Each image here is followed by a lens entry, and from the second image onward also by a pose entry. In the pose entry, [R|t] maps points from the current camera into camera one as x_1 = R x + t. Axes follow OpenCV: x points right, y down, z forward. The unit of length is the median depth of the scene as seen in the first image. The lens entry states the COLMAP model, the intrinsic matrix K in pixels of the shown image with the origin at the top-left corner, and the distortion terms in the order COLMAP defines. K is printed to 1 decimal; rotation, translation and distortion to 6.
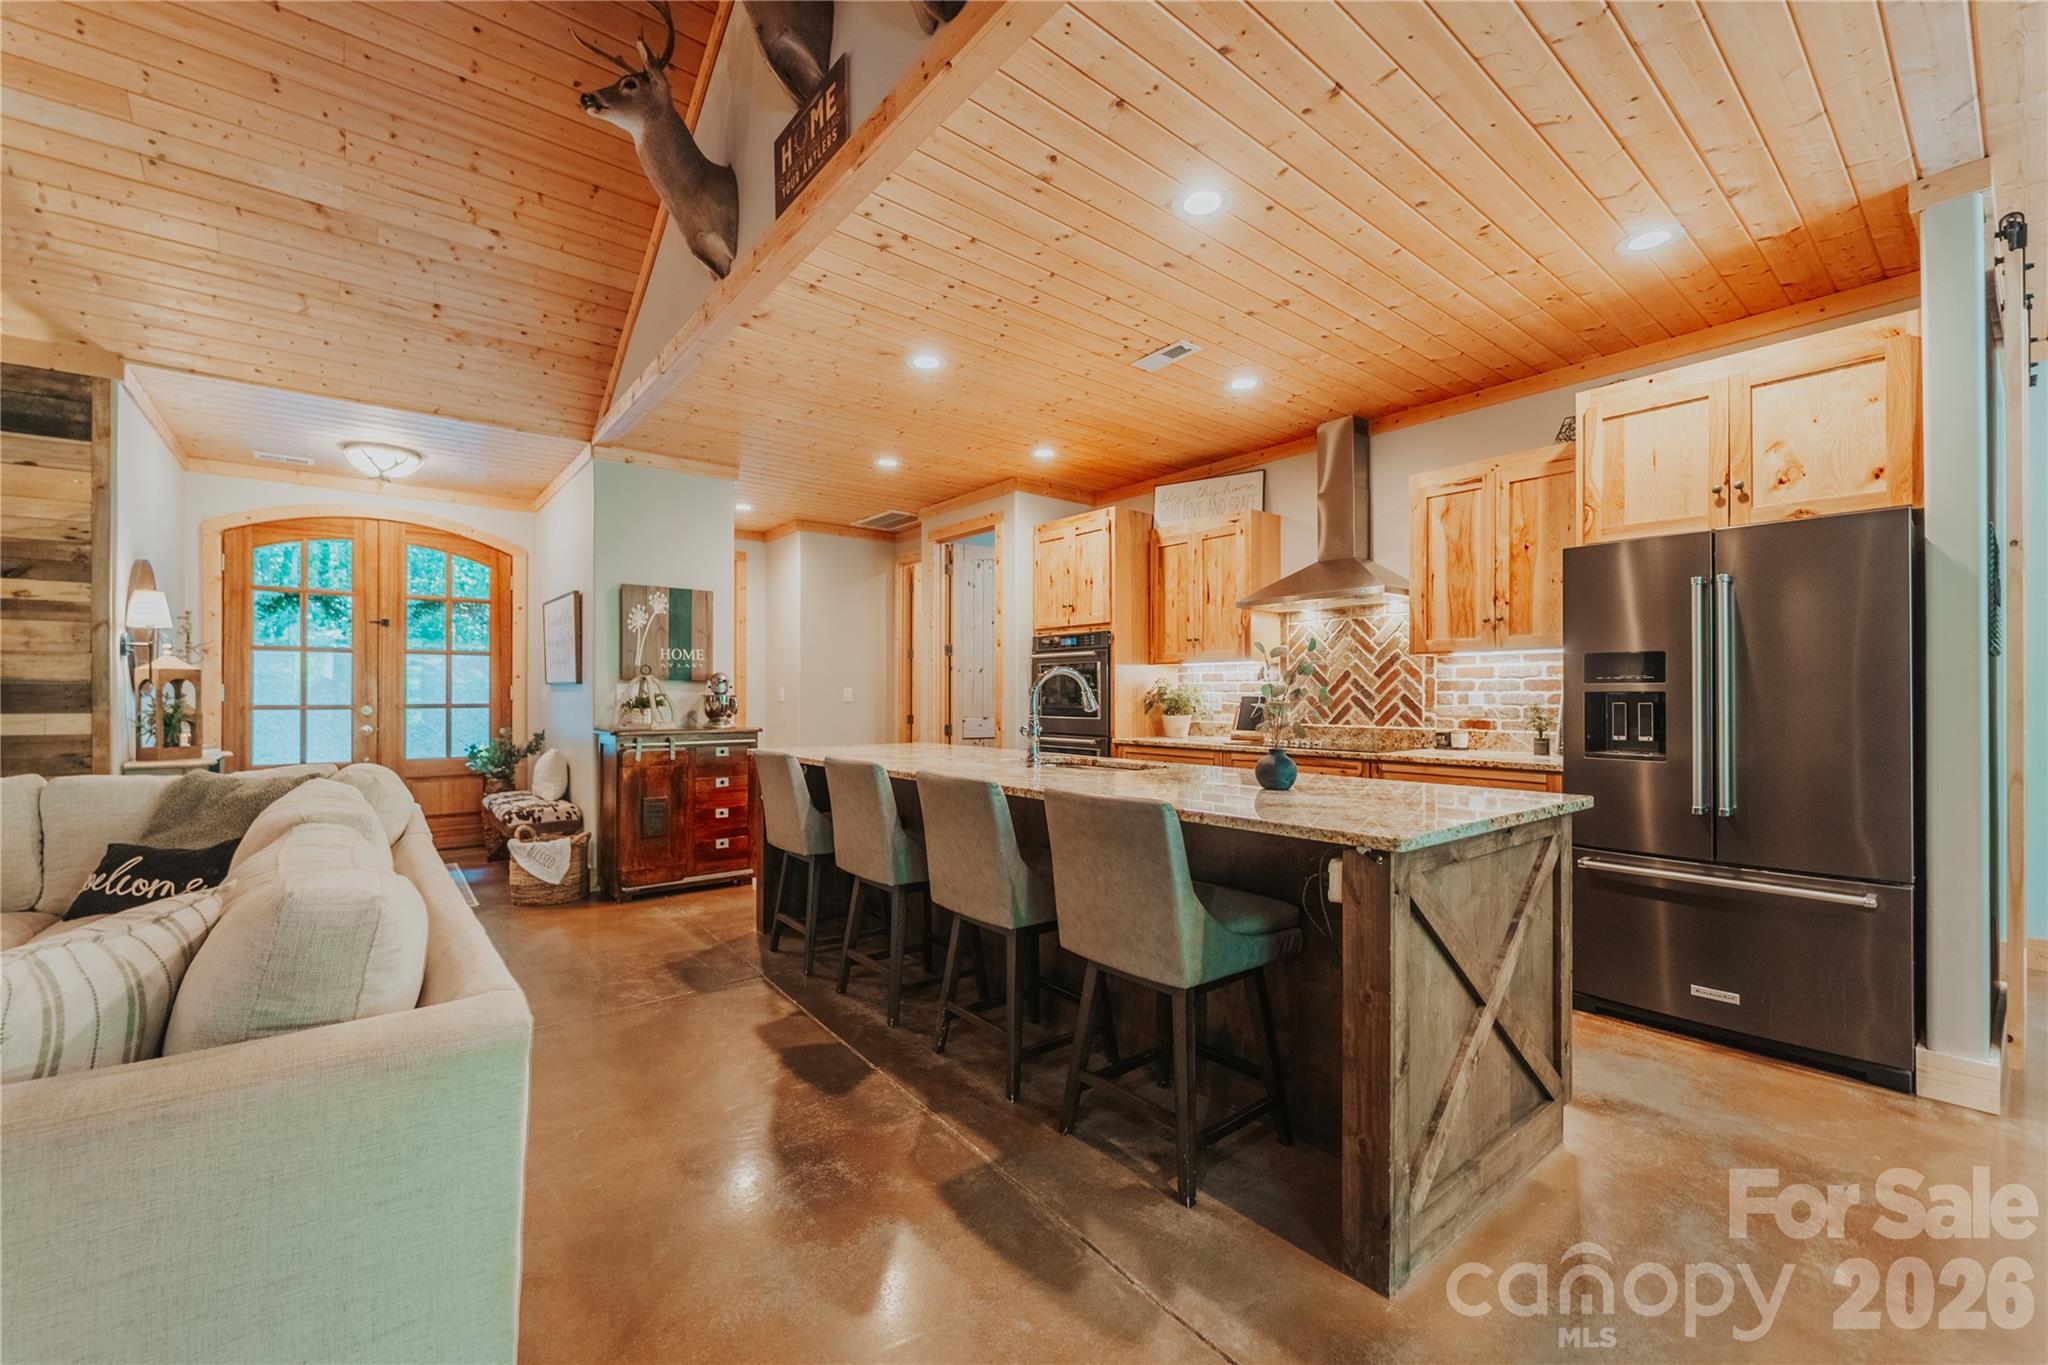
lens RADIAL K [[825.4, 0, 1015.7], [0, 825.4, 692.2], [0, 0, 1]] dist [0.001284, -0.000444]
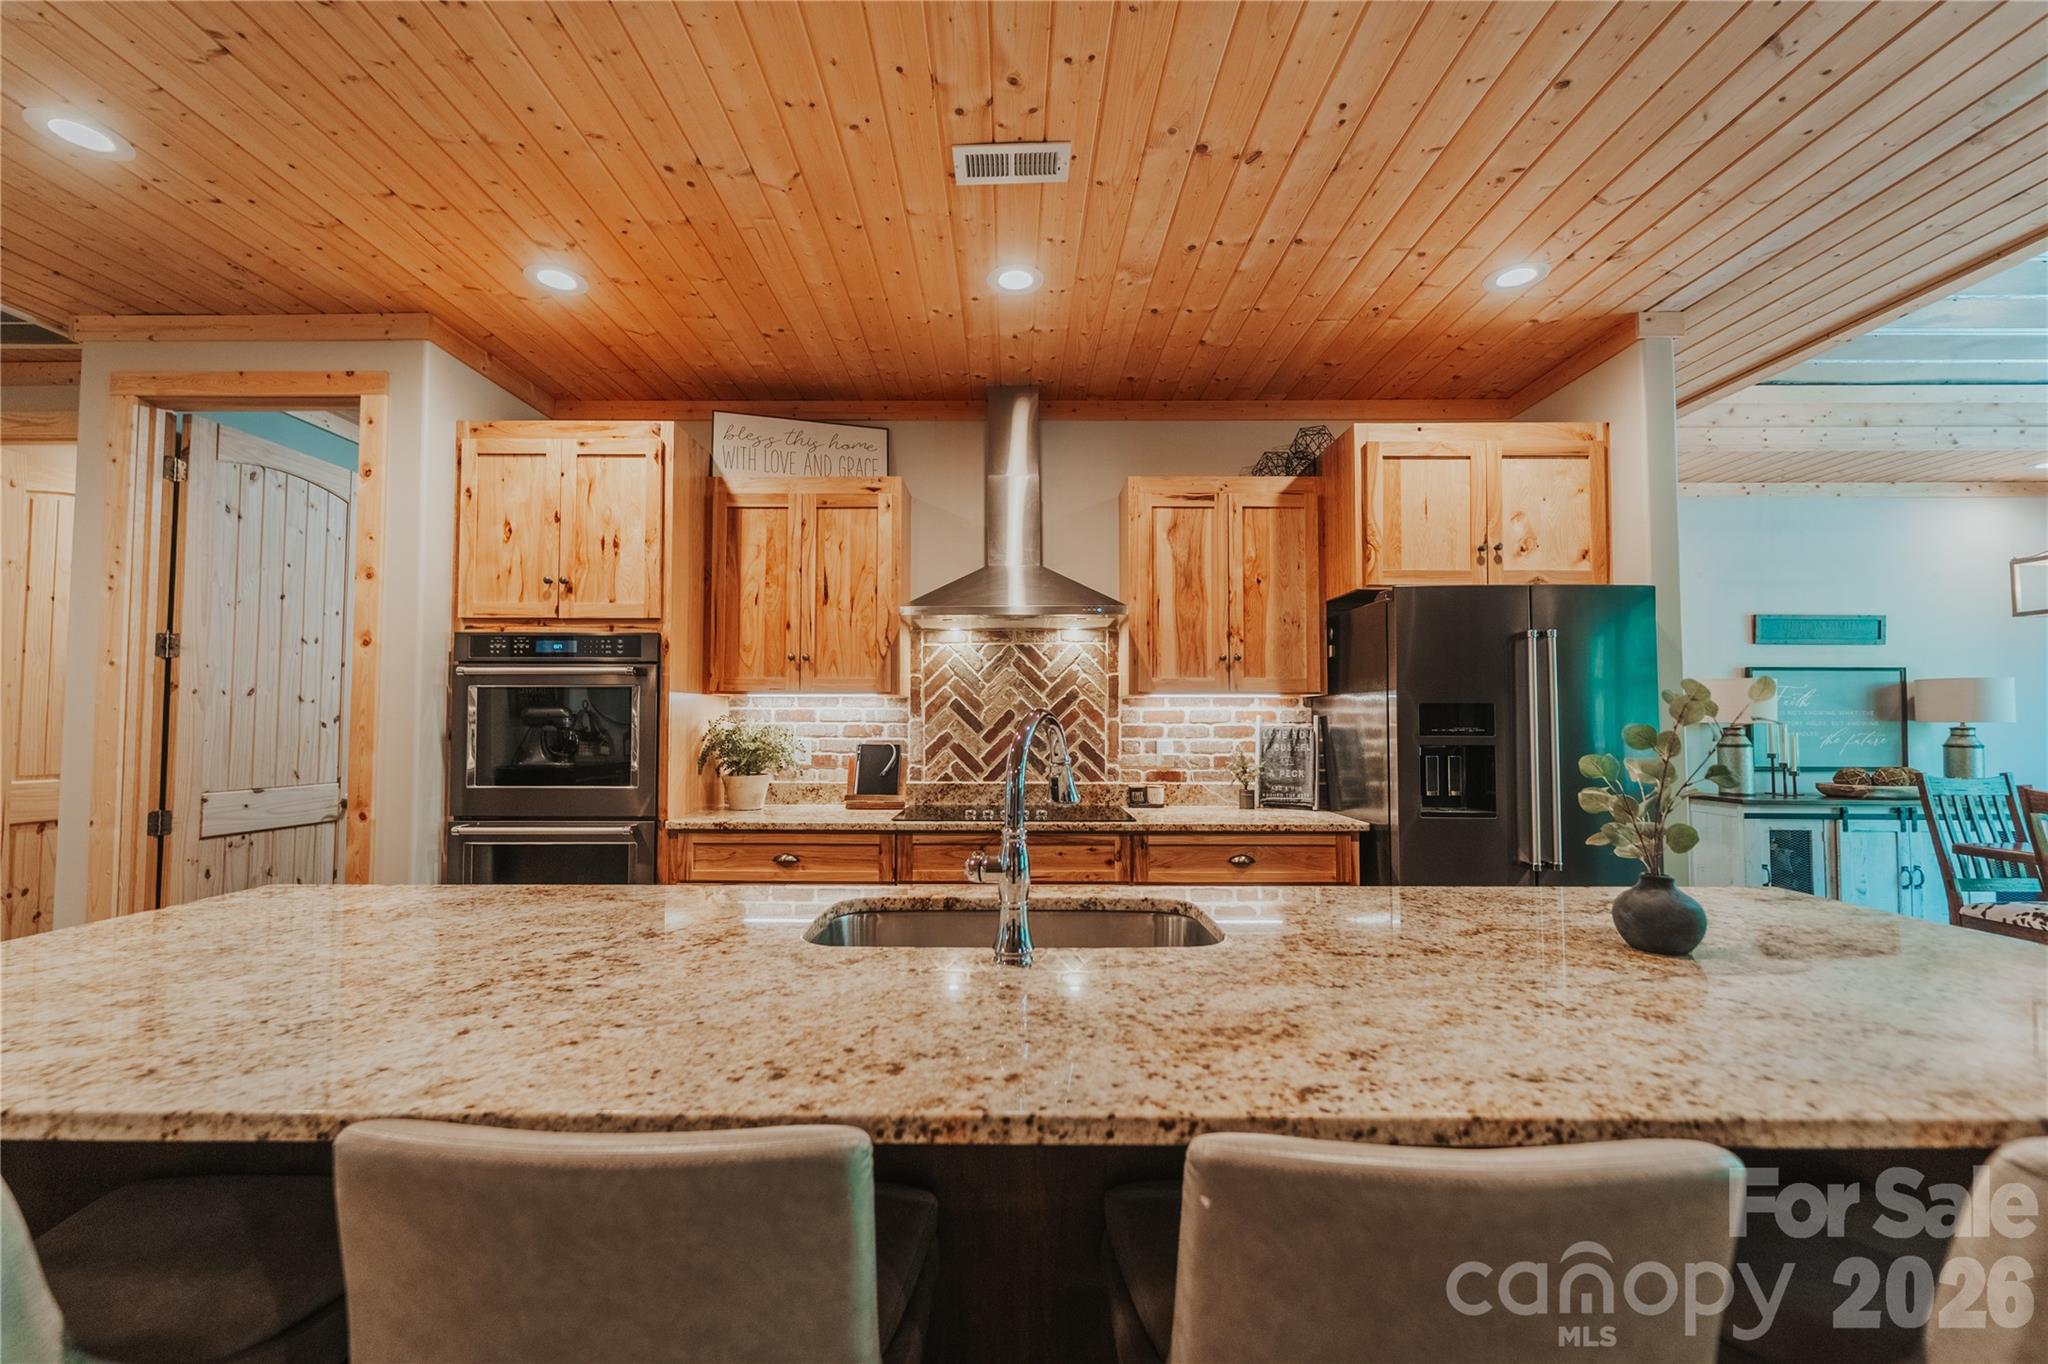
lens RADIAL K [[825.4, 0, 1015.7], [0, 825.4, 691.7], [0, 0, 1]] dist [0.001284, -0.000444]
pose [[0.631688, 0.031056, 0.774600, -0.202323], [-0.004665, 0.999331, -0.036262, -0.016387], [-0.775208, 0.019293, 0.631411, 0.520401]]
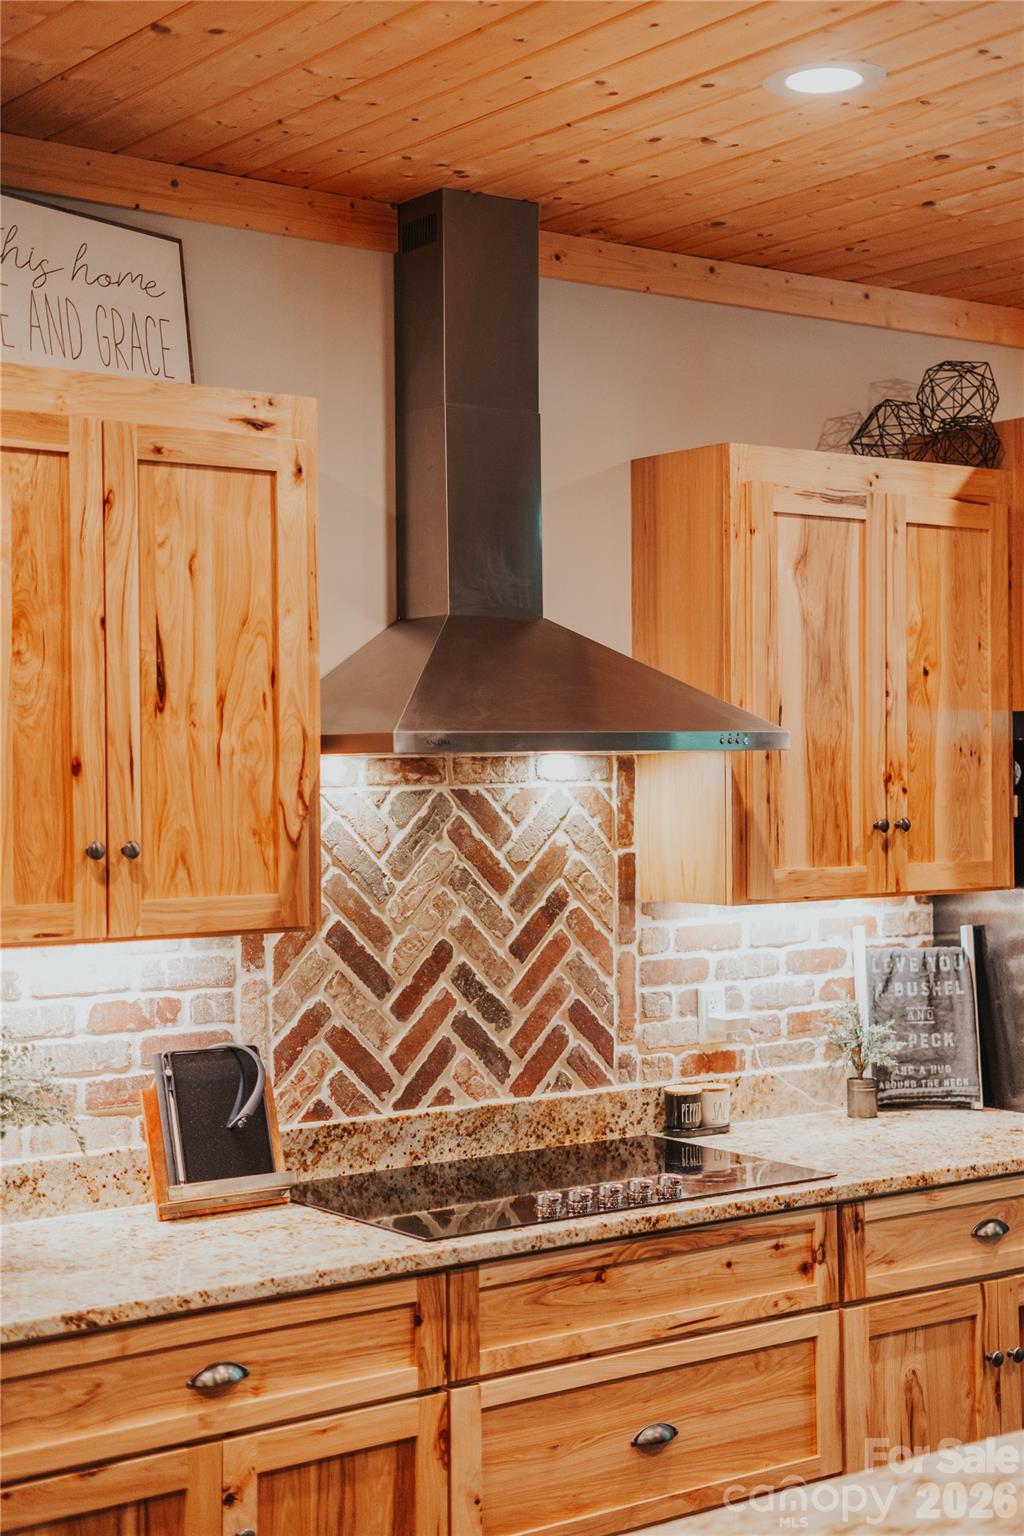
lens RADIAL K [[2239.9, 0, 512.0], [0, 2239.9, 768.0], [0, 0, 1]] dist [0.127405, 0.021867]
pose [[0.041995, -0.002760, 0.999114, -0.525801], [0.002360, 0.999994, 0.002663, -0.102584], [-0.999115, 0.002246, 0.042001, 0.961491]]
